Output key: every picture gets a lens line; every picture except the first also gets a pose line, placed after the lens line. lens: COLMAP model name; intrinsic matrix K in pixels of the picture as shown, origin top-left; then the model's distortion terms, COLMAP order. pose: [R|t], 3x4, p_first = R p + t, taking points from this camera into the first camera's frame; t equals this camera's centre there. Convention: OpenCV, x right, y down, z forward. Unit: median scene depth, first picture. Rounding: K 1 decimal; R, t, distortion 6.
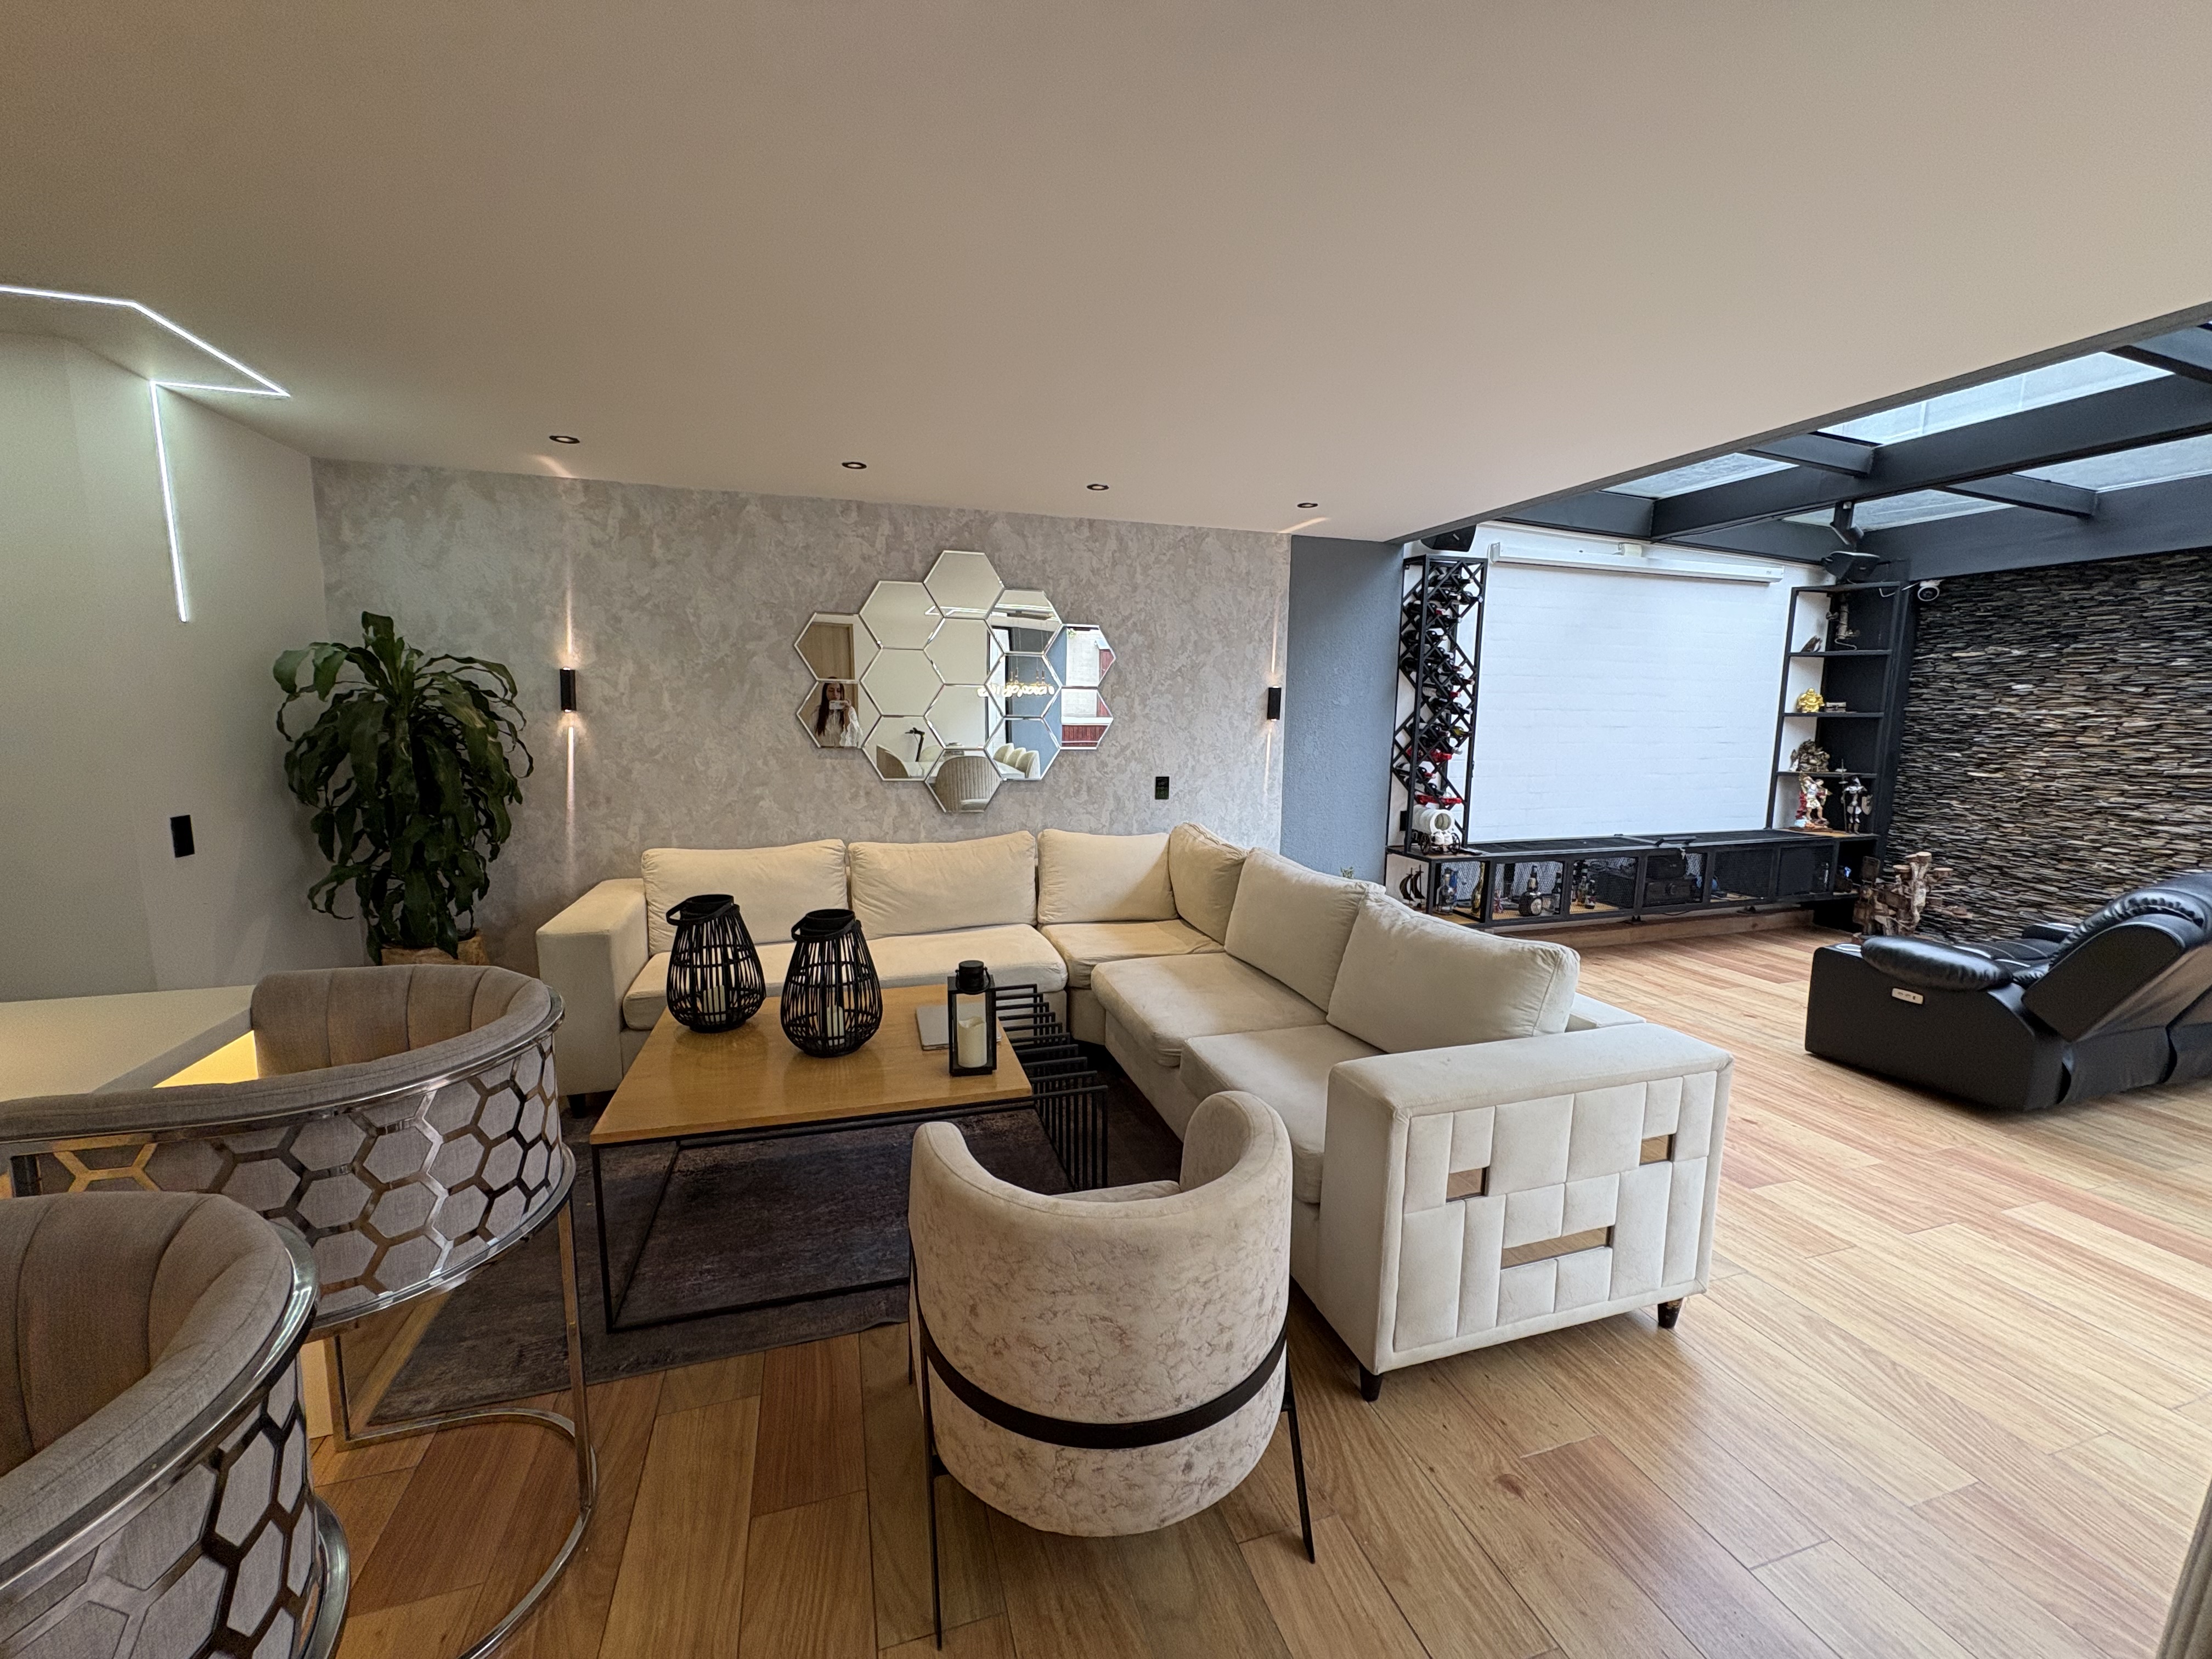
lens RADIAL K [[877.1, 0, 1102.7], [0, 877.1, 830.5], [0, 0, 1]] dist [-0.000219, 0.000063]
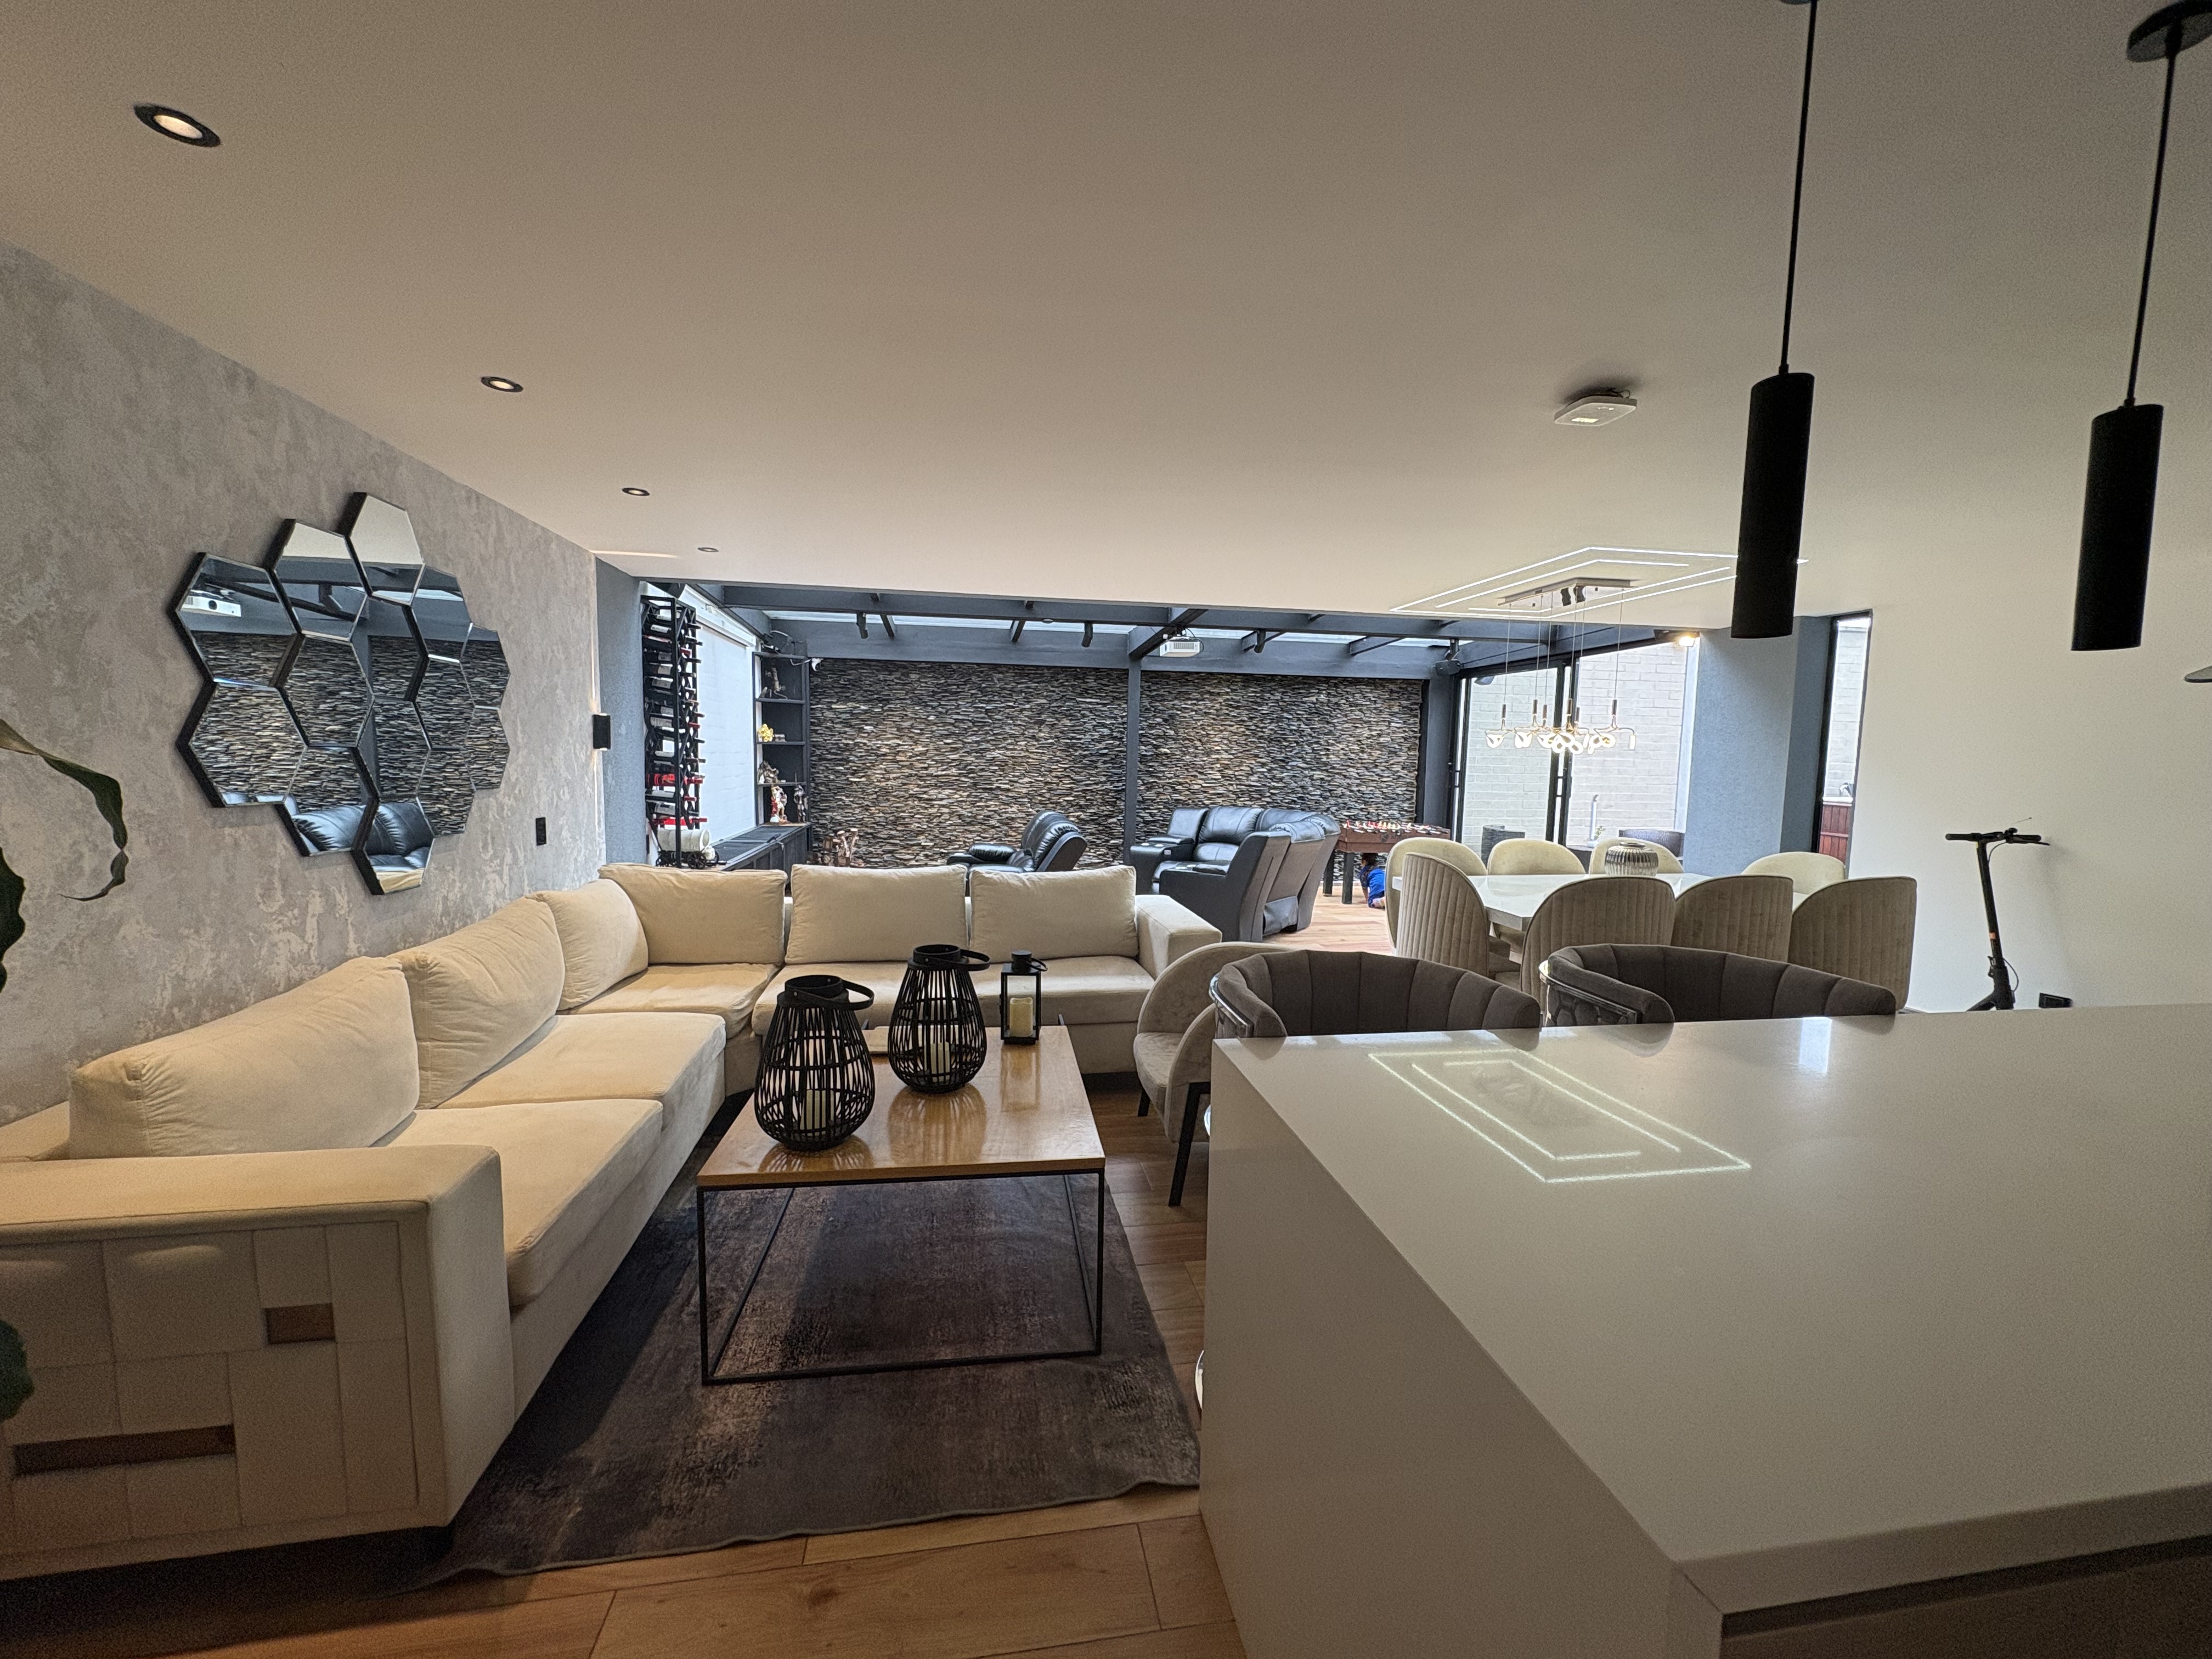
lens RADIAL K [[877.1, 0, 1102.7], [0, 877.1, 830.5], [0, 0, 1]] dist [-0.000219, 0.000063]
pose [[0.145156, -0.096022, 0.984738, -0.649550], [0.119242, 0.989723, 0.078931, -0.049367], [-0.982197, 0.105965, 0.155114, 0.331356]]
